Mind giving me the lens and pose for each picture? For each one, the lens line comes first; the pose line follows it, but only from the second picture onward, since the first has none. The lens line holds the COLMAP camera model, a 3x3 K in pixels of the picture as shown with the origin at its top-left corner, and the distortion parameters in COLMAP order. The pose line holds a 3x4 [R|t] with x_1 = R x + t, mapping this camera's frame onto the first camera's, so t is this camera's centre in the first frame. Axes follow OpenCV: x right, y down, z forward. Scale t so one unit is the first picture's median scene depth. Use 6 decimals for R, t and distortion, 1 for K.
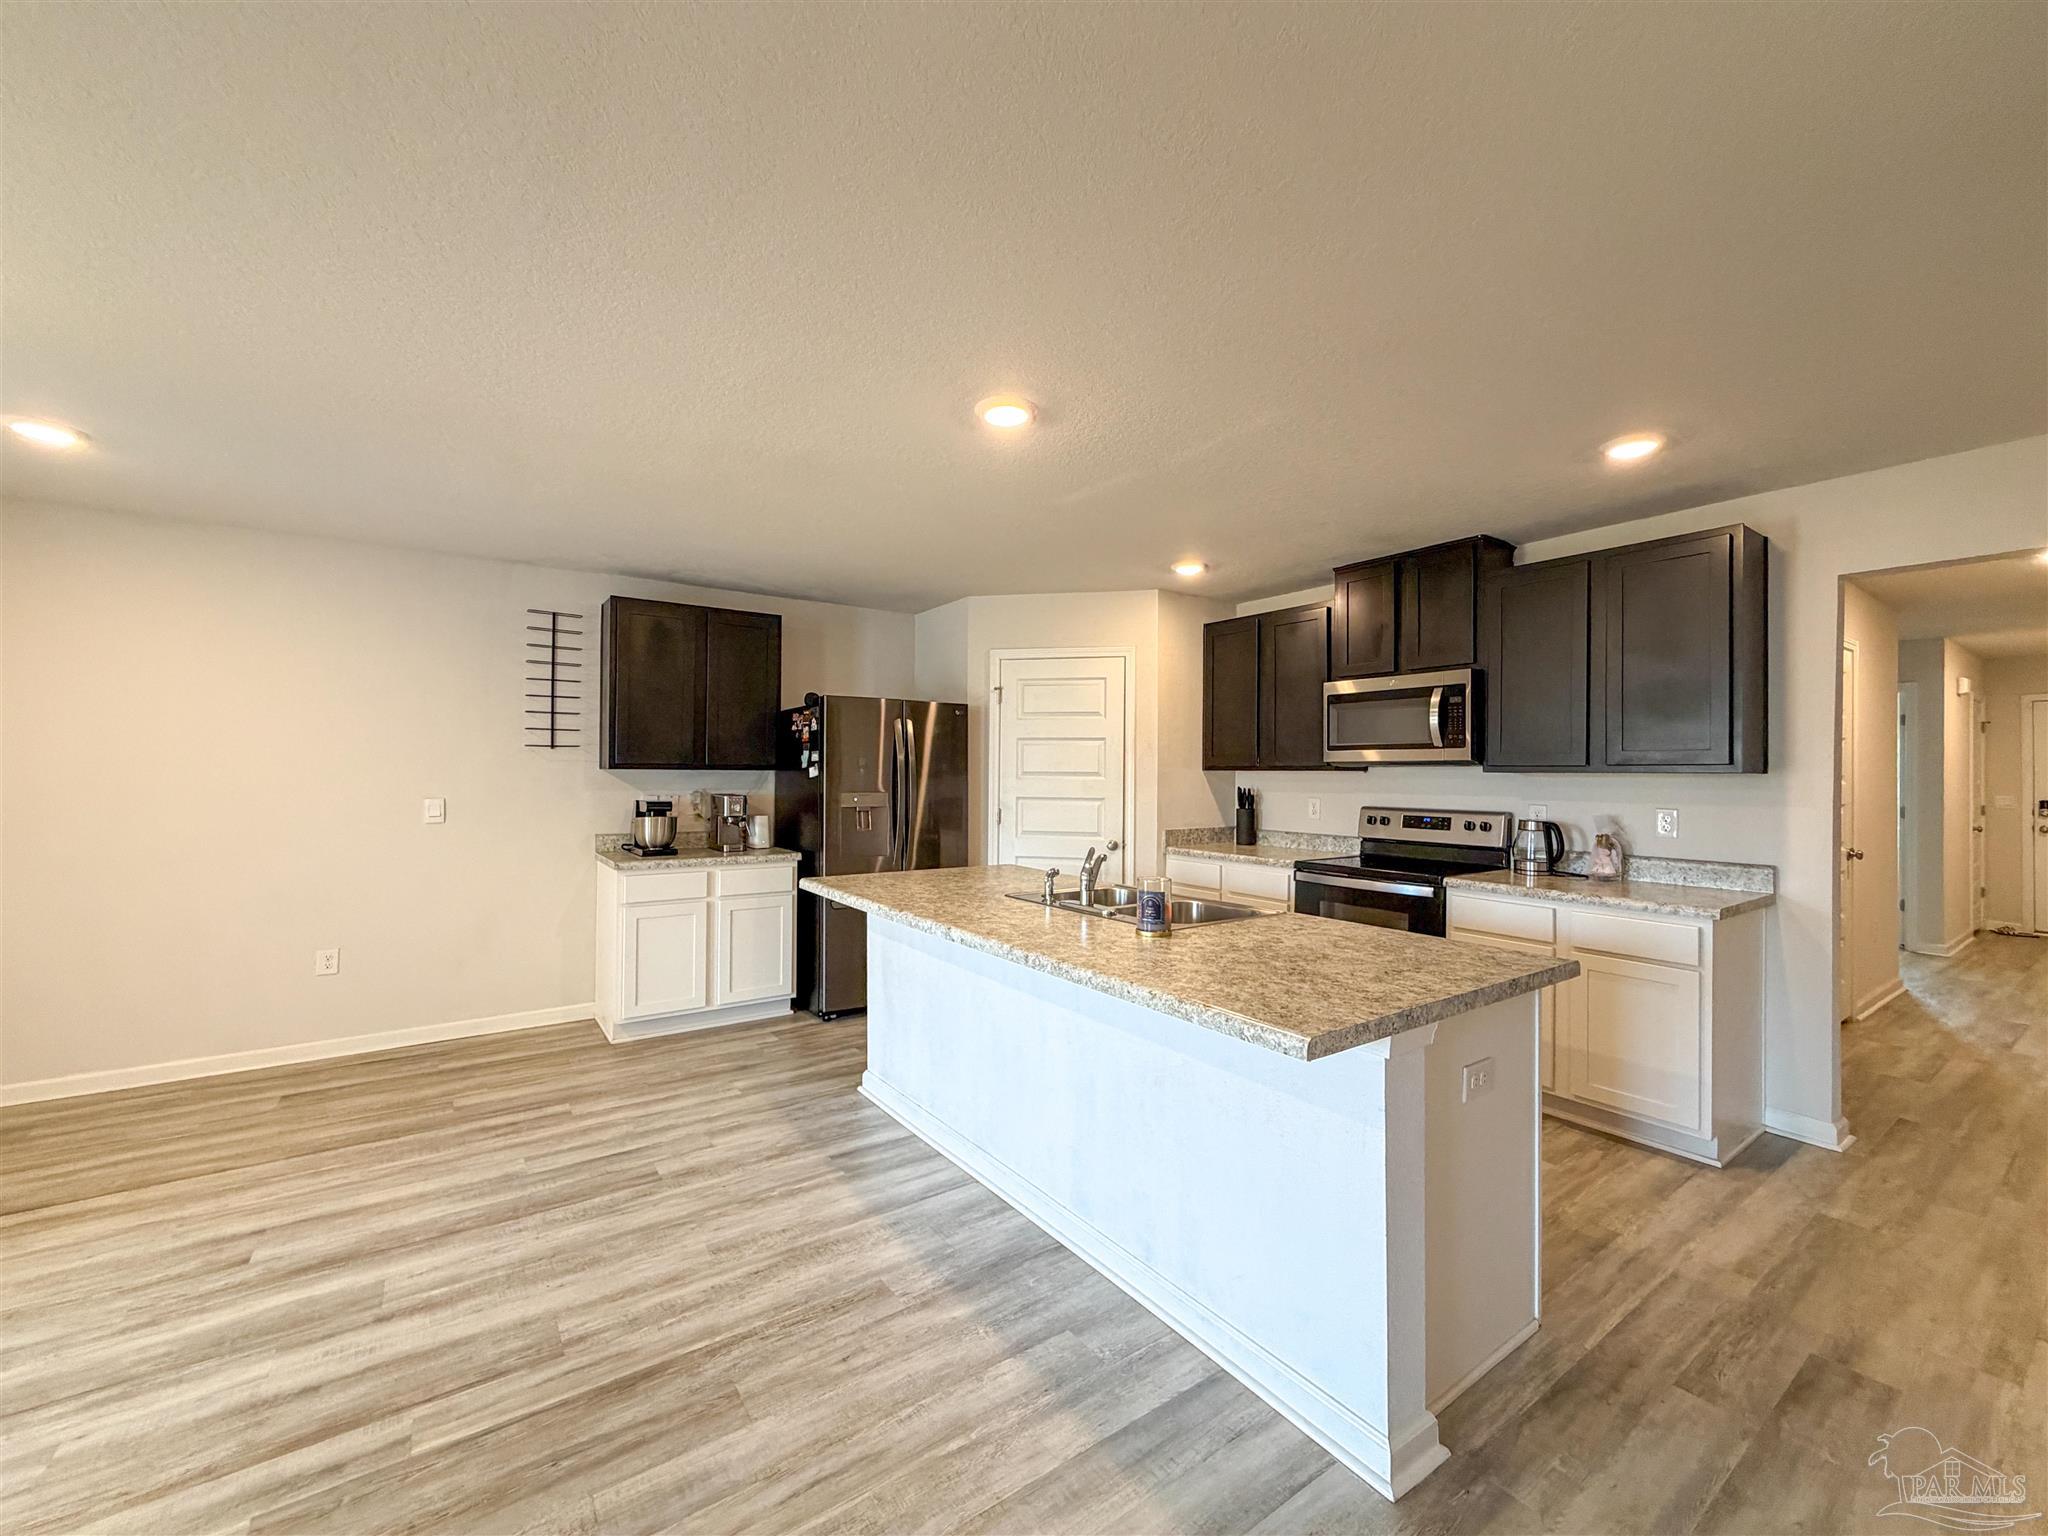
lens RADIAL K [[818.5, 0, 1019.6], [0, 818.5, 770.1], [0, 0, 1]] dist [-0.000006, 0.000189]
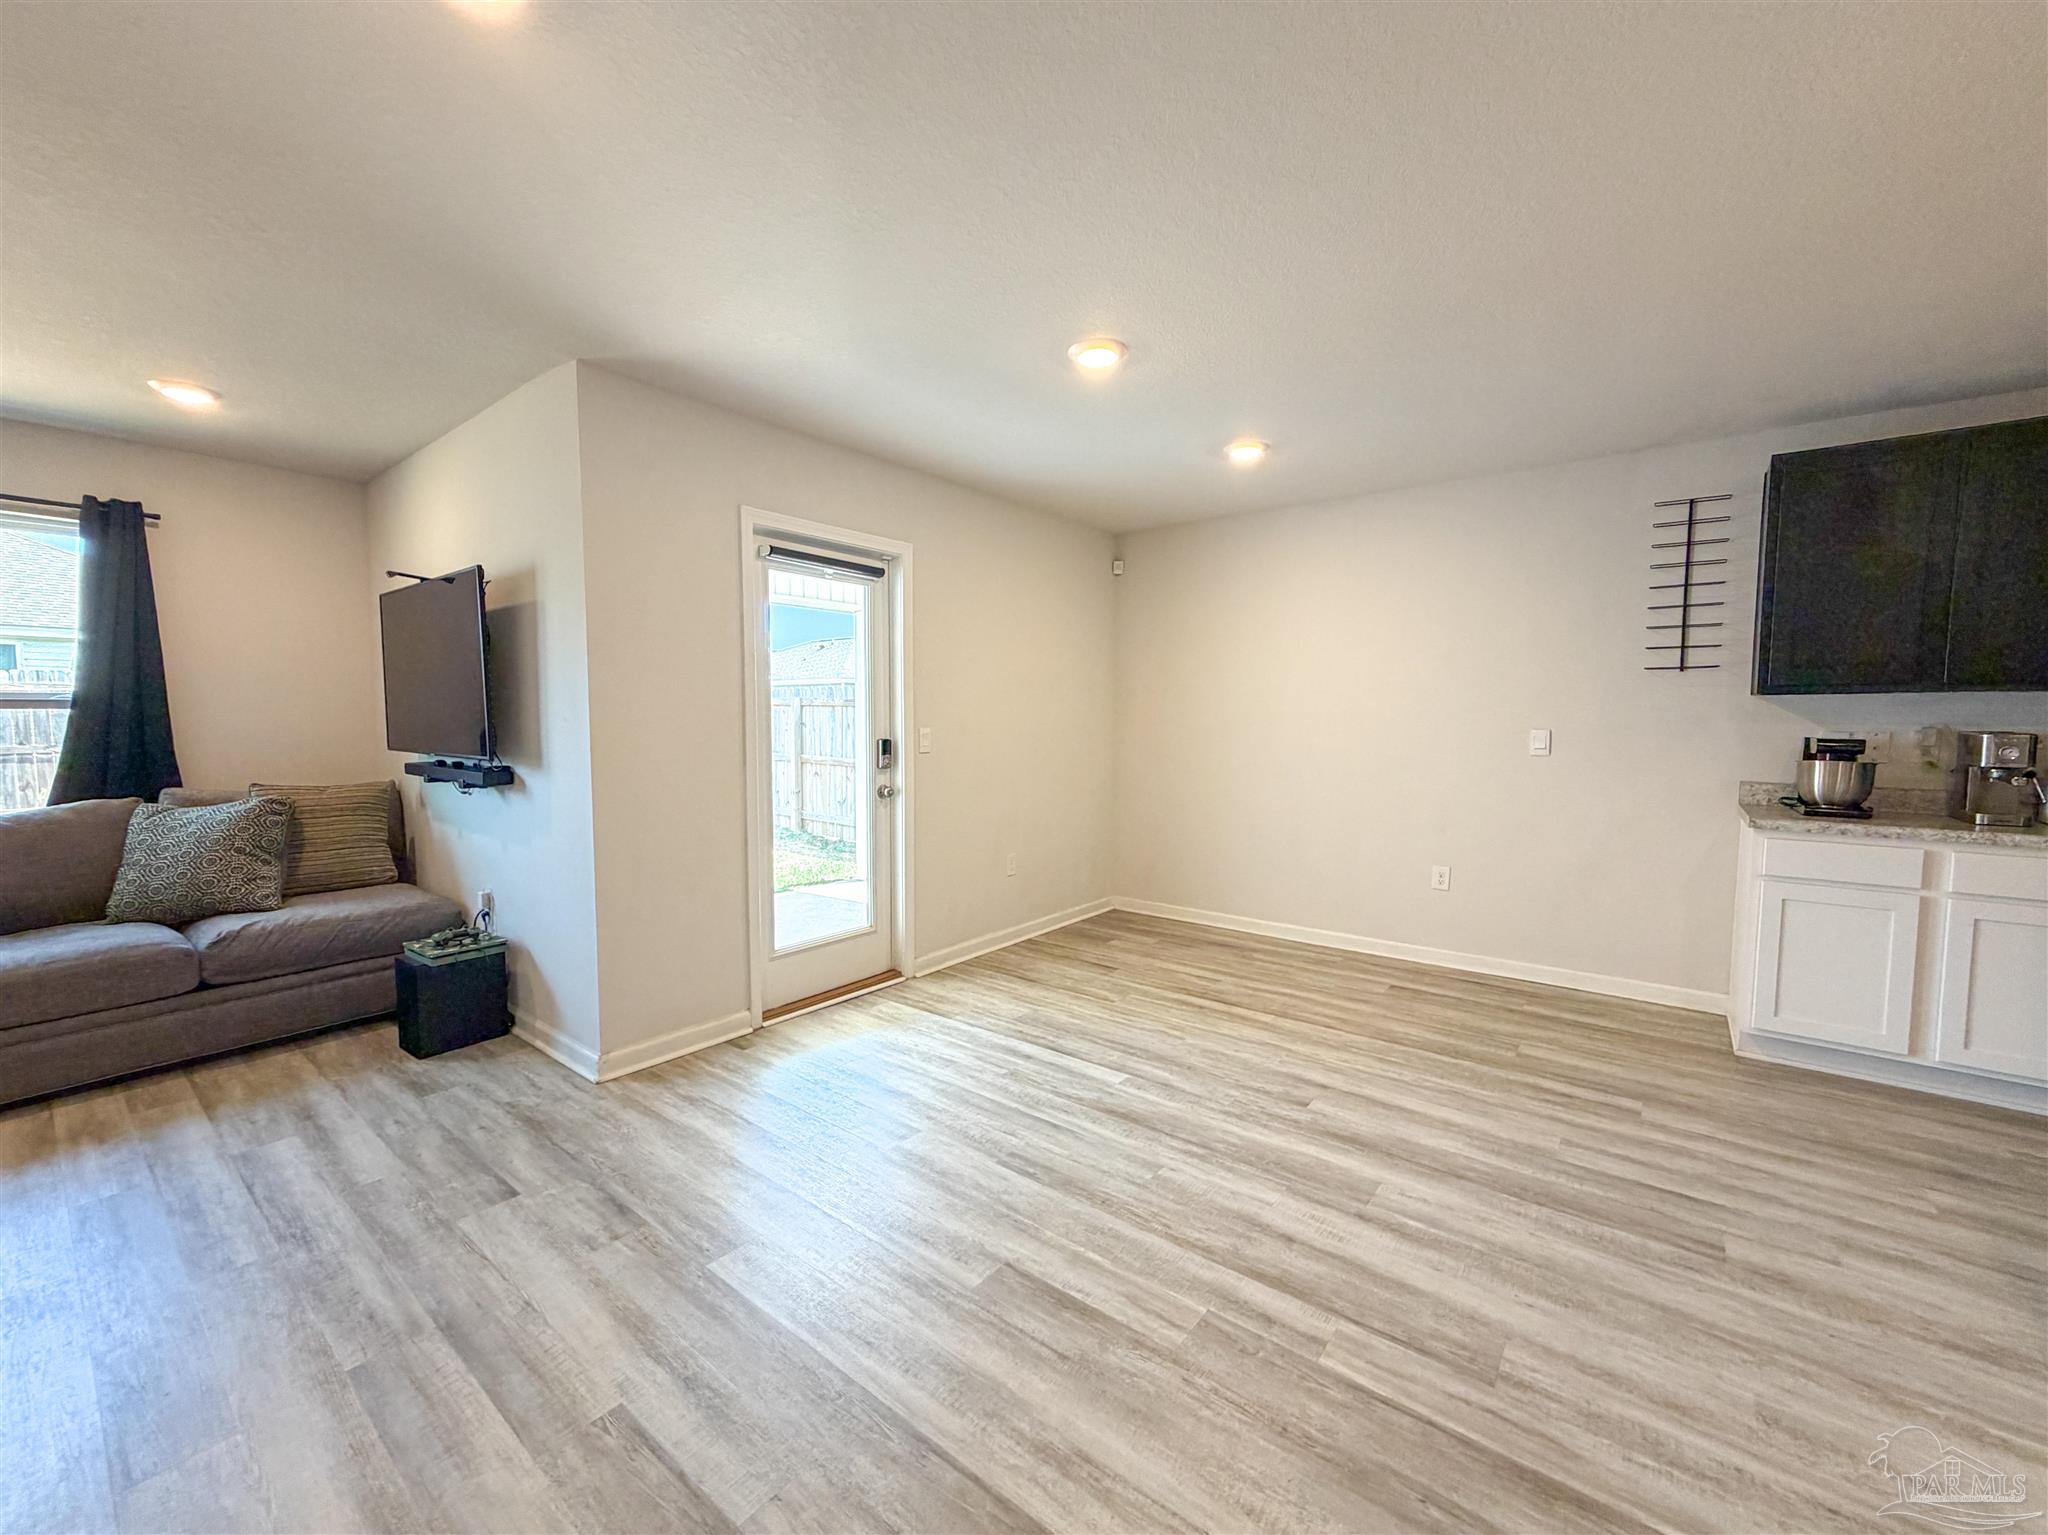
lens RADIAL K [[818.5, 0, 1019.6], [0, 818.5, 769.6], [0, 0, 1]] dist [-0.000006, 0.000189]
pose [[0.283413, 0.057304, -0.957284, 0.029895], [0.002634, 0.998163, 0.060531, 0.025034], [0.958994, -0.019677, 0.282741, 0.171086]]
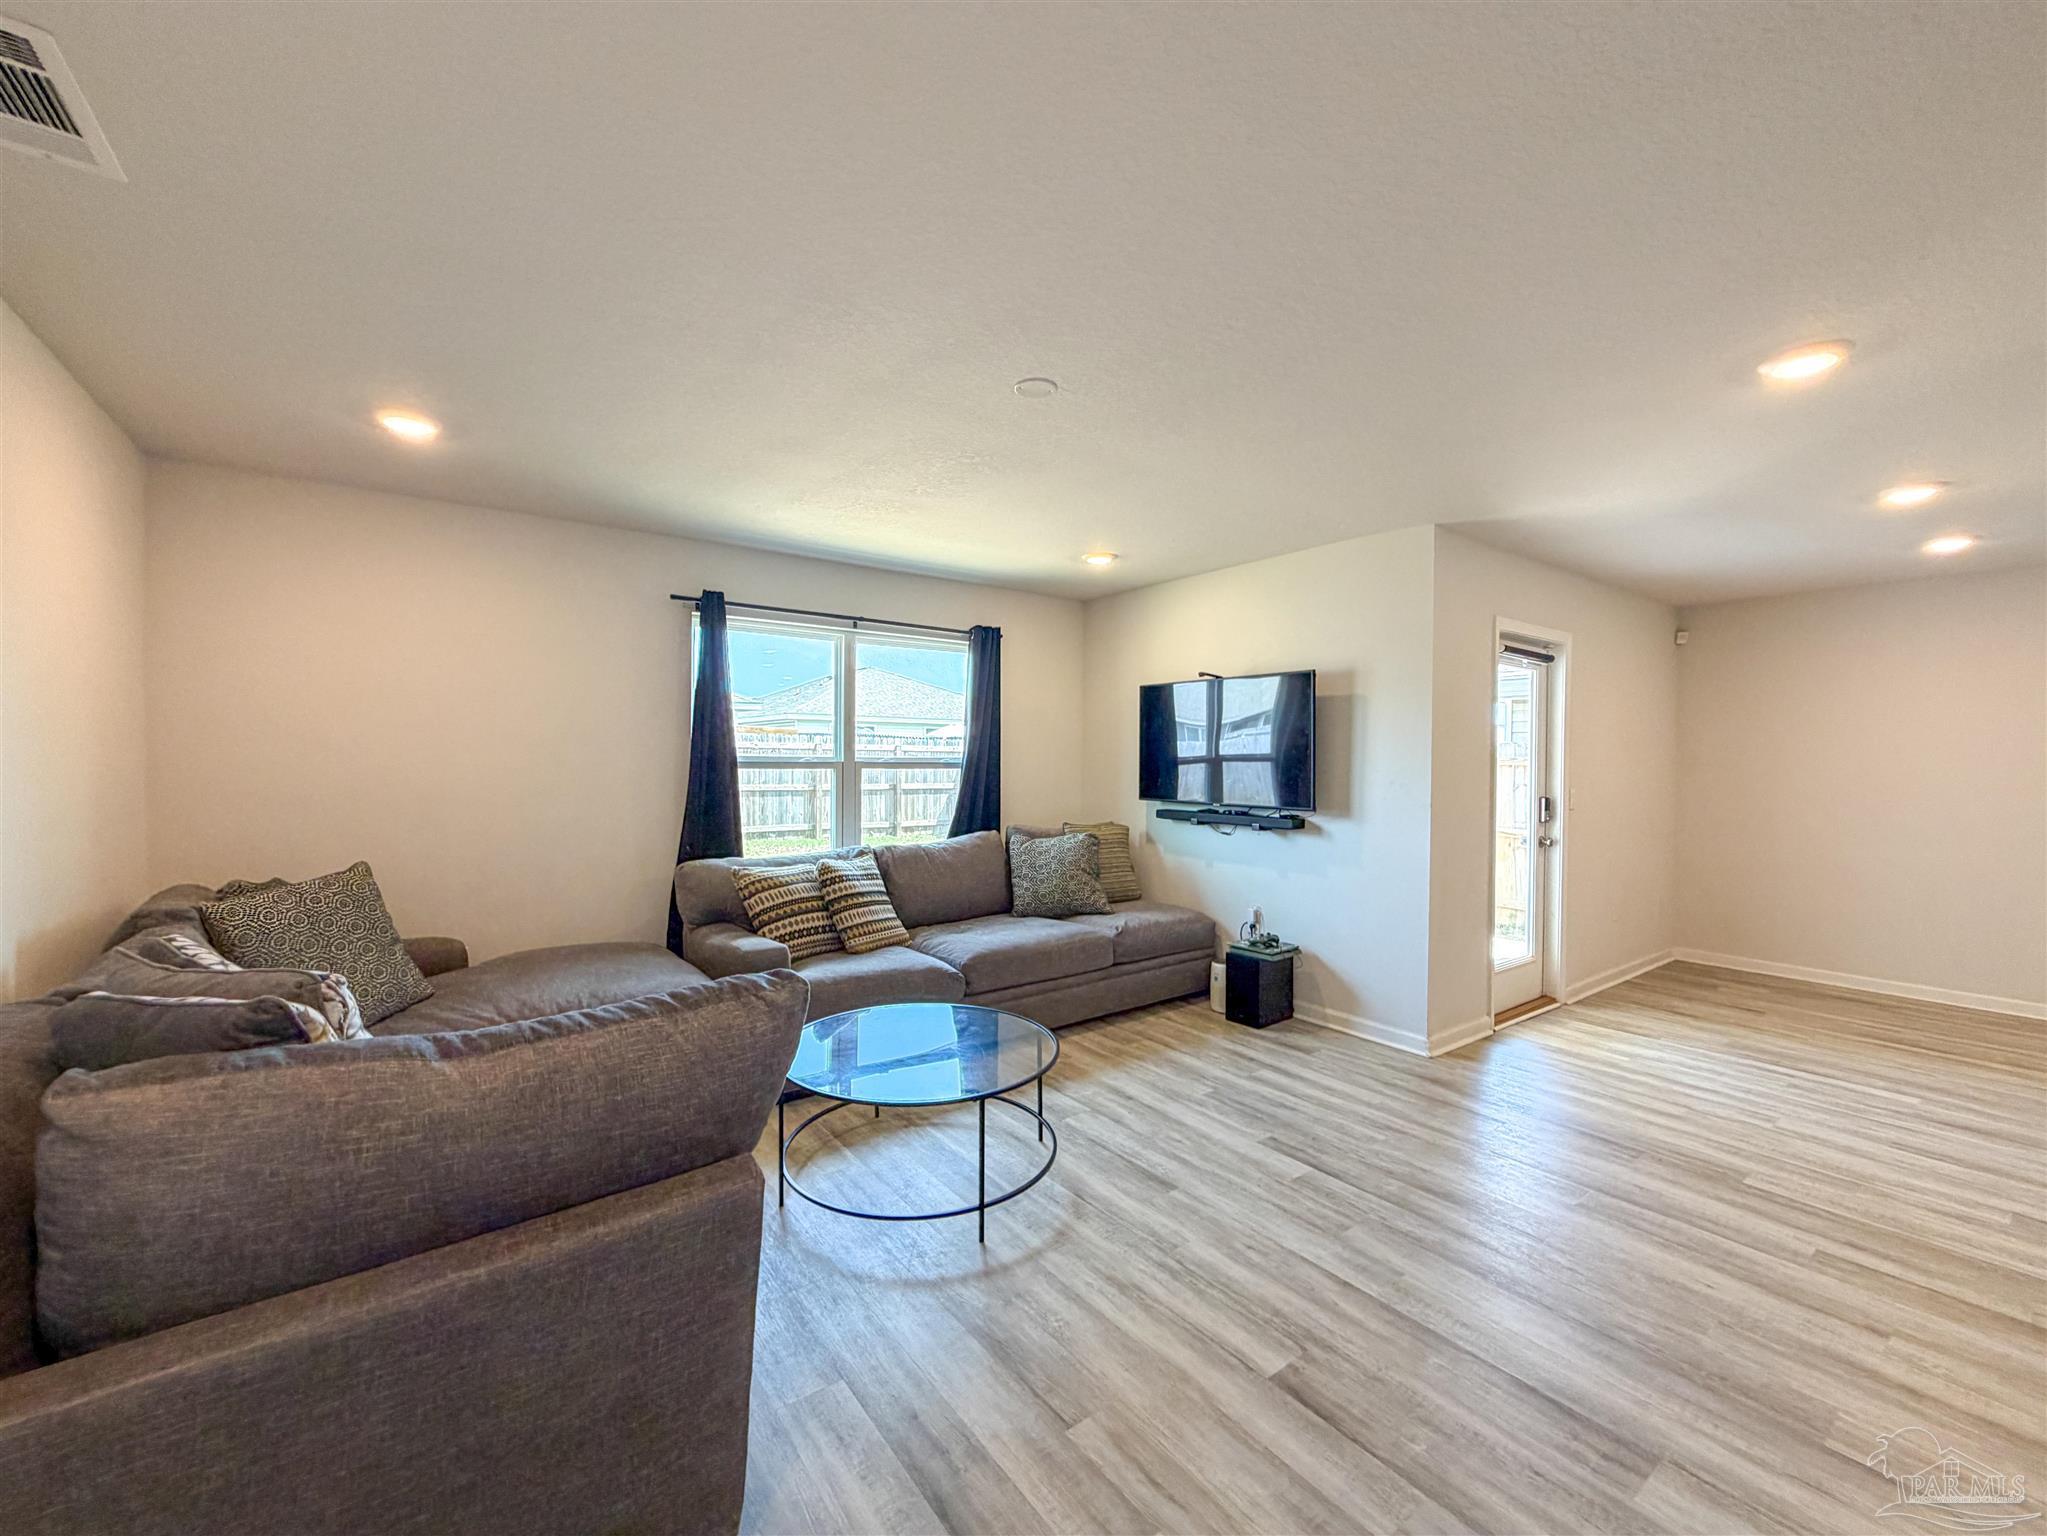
lens RADIAL K [[821.9, 0, 1018.2], [0, 821.9, 769.1], [0, 0, 1]] dist [0.000220, -0.000088]
pose [[0.023842, 0.007634, -0.999687, 0.208219], [-0.004084, 0.999963, 0.007539, -0.000826], [0.999707, 0.003903, 0.023872, -0.546620]]
